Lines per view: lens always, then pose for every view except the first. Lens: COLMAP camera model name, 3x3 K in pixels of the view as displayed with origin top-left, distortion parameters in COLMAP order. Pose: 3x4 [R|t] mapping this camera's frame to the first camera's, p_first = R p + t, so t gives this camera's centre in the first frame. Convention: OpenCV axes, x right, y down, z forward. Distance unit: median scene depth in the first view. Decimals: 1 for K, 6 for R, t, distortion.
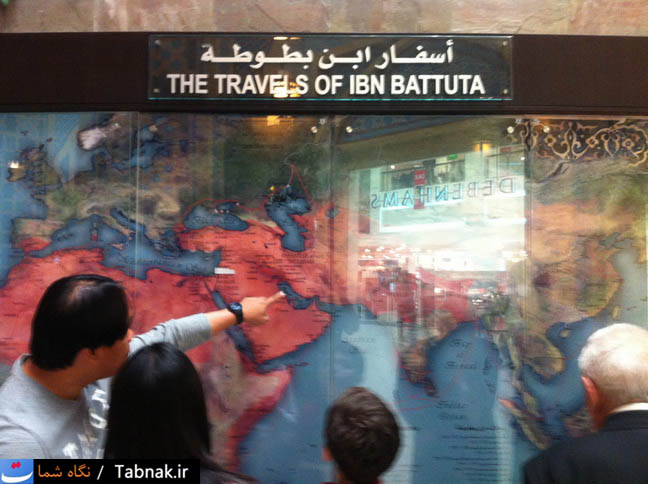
lens RADIAL K [[662.1, 0, 324.0], [0, 662.1, 242.0], [0, 0, 1]] dist [0.021569, 0.004945]
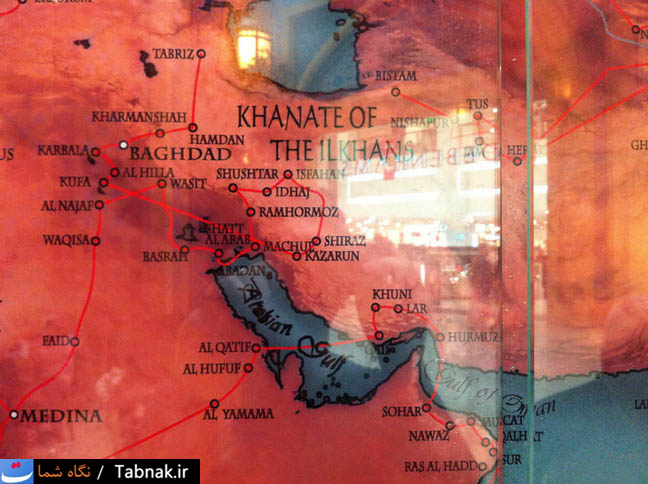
lens RADIAL K [[662.1, 0, 324.0], [0, 662.1, 242.0], [0, 0, 1]] dist [0.021569, 0.004945]
pose [[0.998264, 0.002385, 0.058853, -0.049749], [-0.004565, 0.999307, 0.036935, 0.048503], [-0.058724, -0.037140, 0.997583, 0.811185]]
